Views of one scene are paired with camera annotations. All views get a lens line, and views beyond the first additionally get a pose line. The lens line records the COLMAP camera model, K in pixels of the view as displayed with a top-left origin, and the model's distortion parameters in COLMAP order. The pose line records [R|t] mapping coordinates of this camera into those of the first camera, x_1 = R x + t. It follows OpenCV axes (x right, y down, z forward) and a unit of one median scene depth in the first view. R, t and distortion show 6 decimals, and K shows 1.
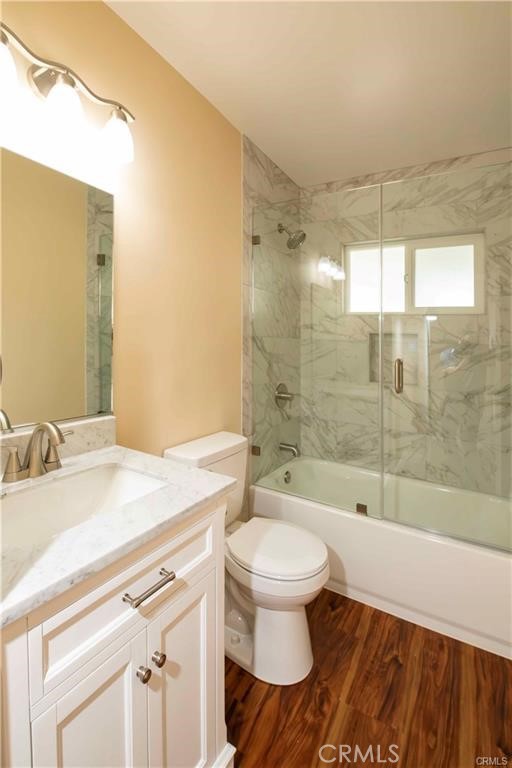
lens RADIAL K [[342.5, 0, 256.0], [0, 342.5, 384.0], [0, 0, 1]] dist [-0.012484, -0.000922]
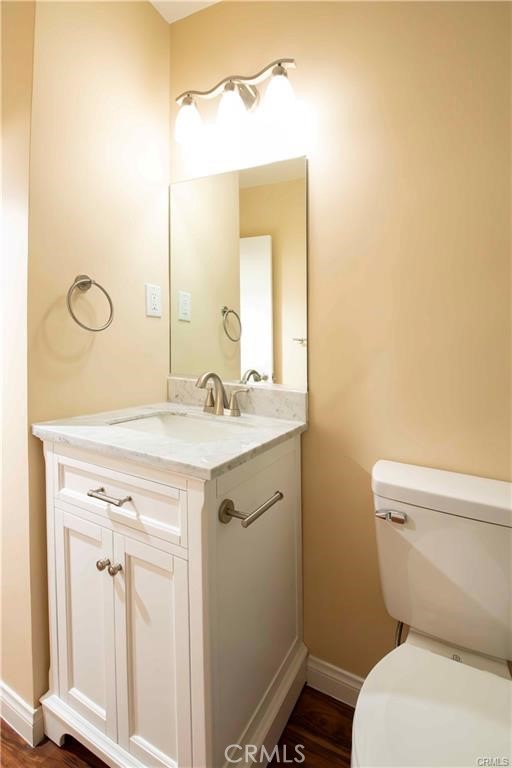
lens RADIAL K [[342.5, 0, 256.0], [0, 342.5, 384.0], [0, 0, 1]] dist [-0.012484, -0.000922]
pose [[0.089328, 0.090412, -0.991890, 0.723598], [-0.156710, 0.984743, 0.075647, 0.033557], [0.983597, 0.148682, 0.102134, 1.089758]]
